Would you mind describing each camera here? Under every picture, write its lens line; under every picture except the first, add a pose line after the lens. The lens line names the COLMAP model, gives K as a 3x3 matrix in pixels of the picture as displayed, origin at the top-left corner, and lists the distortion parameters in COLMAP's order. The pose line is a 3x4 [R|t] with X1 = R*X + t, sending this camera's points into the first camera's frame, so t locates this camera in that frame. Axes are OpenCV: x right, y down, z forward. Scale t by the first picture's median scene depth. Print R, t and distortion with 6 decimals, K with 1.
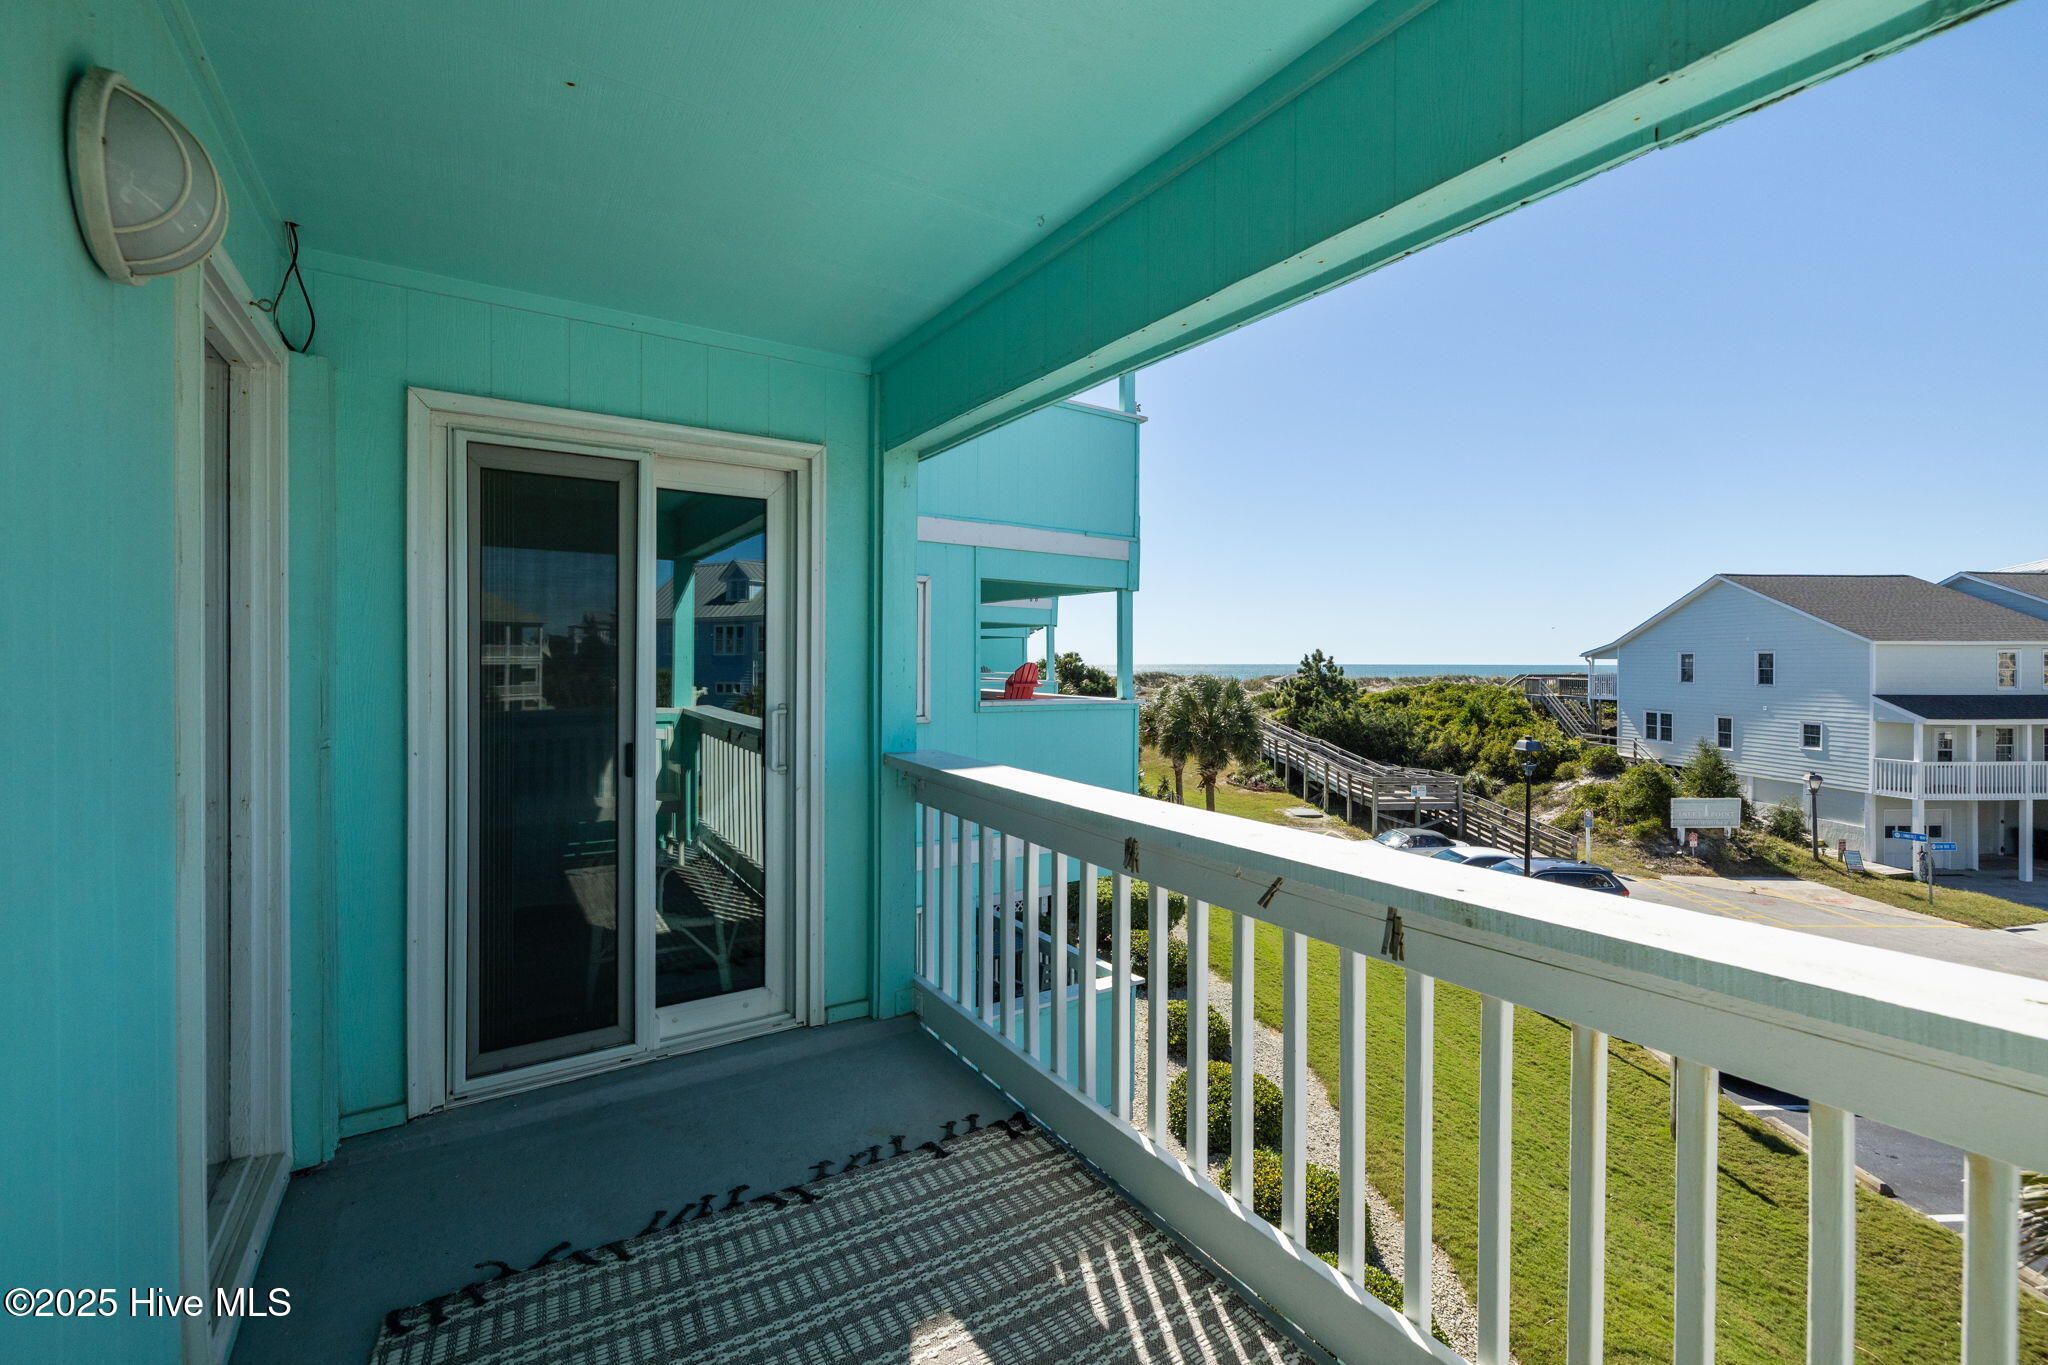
lens RADIAL K [[857.8, 0, 1031.6], [0, 857.8, 666.2], [0, 0, 1]] dist [0.001805, 0.000349]
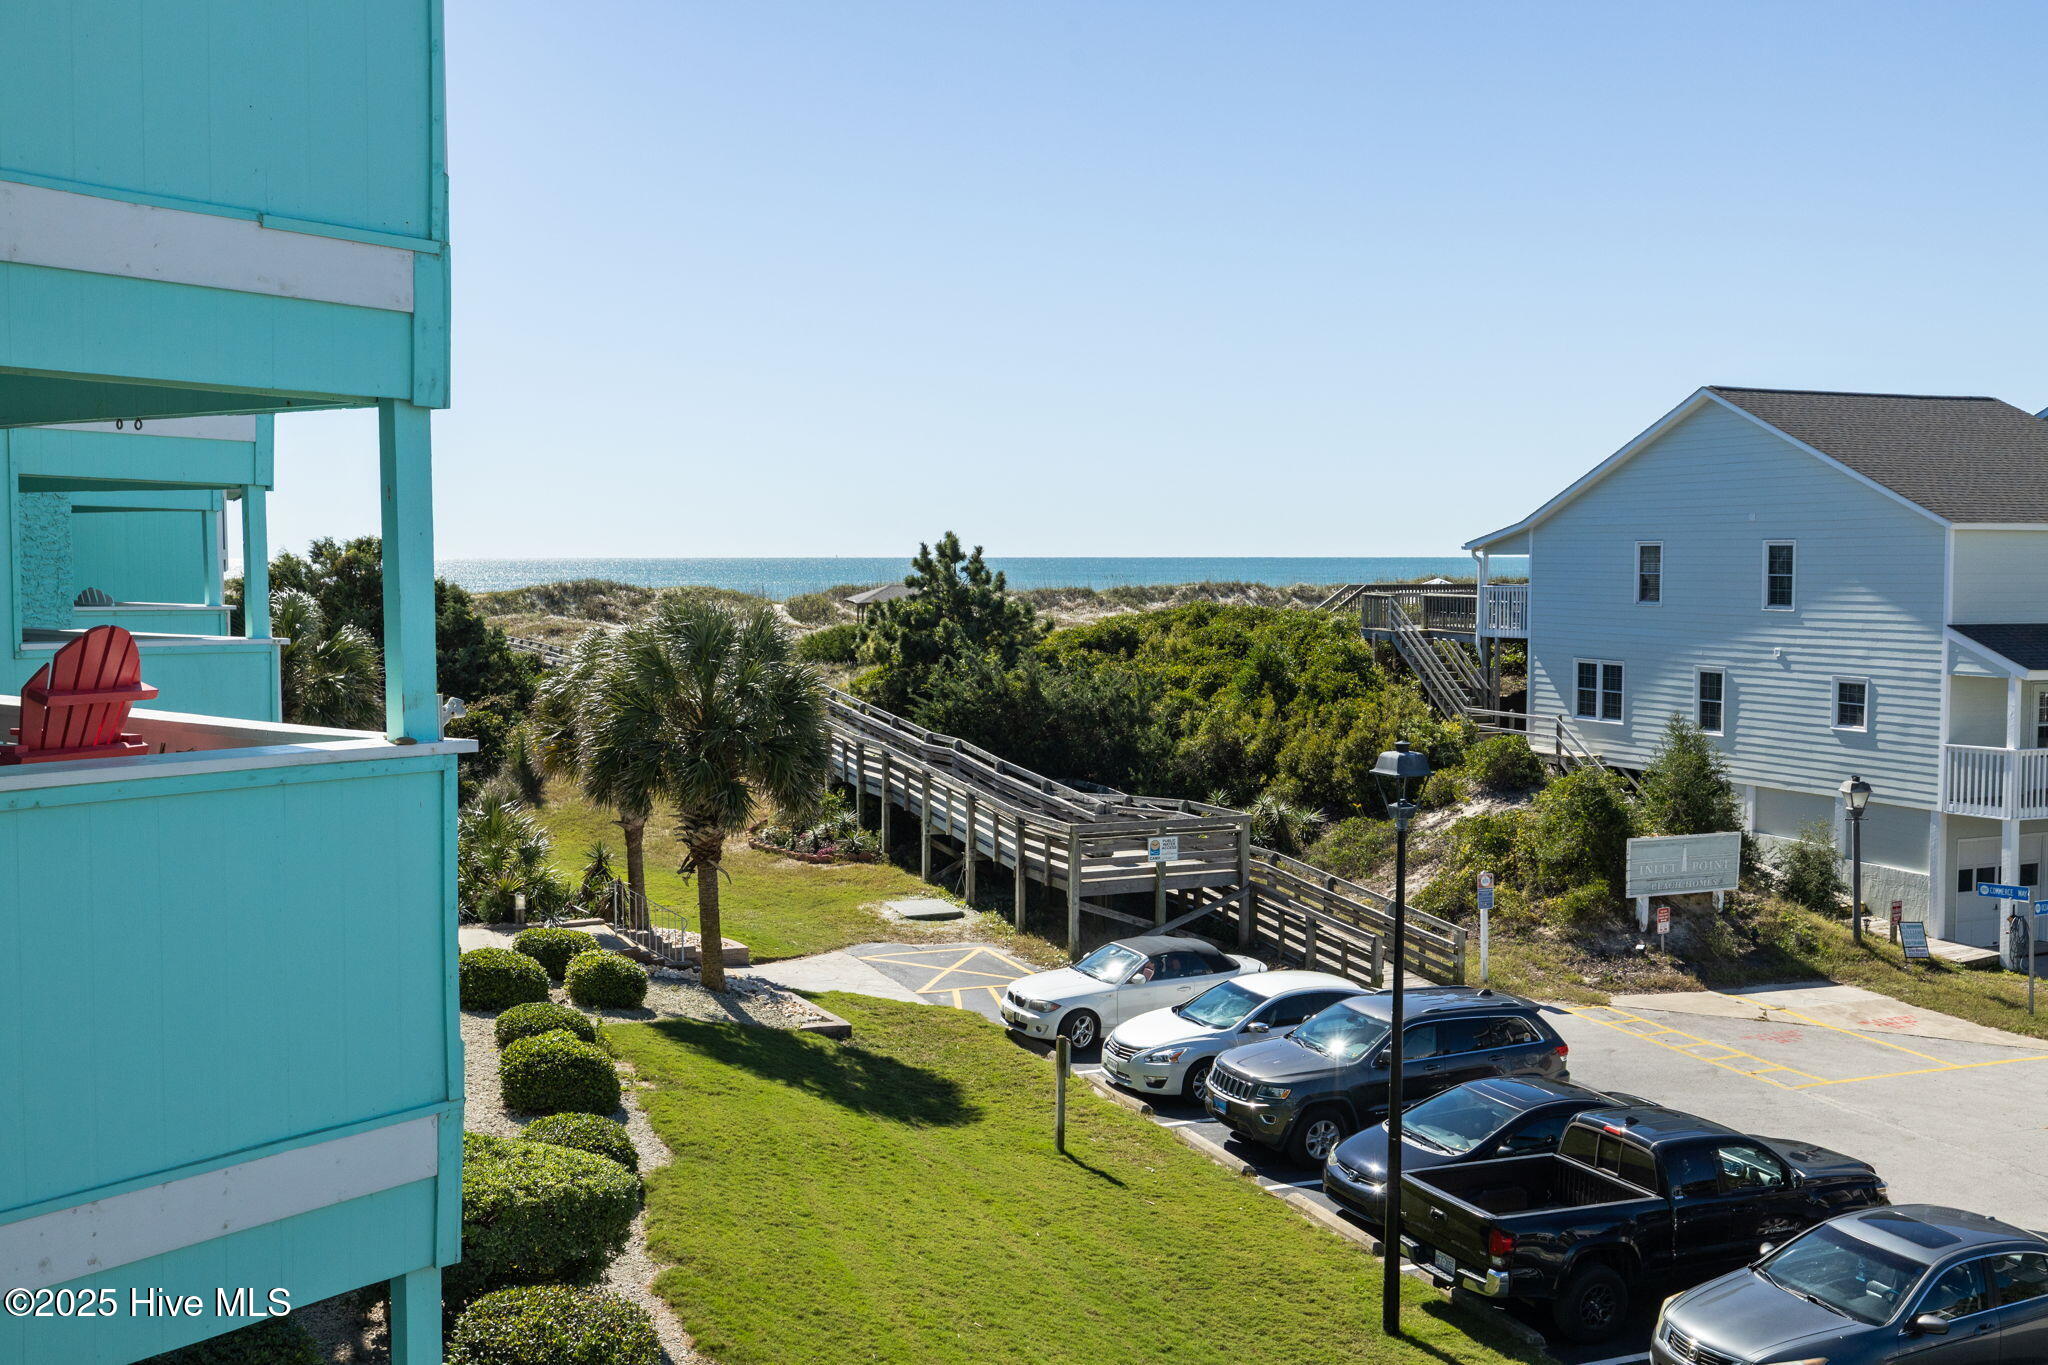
lens RADIAL K [[1889.0, 0, 1003.4], [0, 1889.0, 677.9], [0, 0, 1]] dist [0.010206, 0.000000]
pose [[0.938077, -0.026777, 0.345390, 0.028133], [0.003801, 0.997744, 0.067031, -0.012796], [-0.346405, -0.061567, 0.936062, 0.097382]]
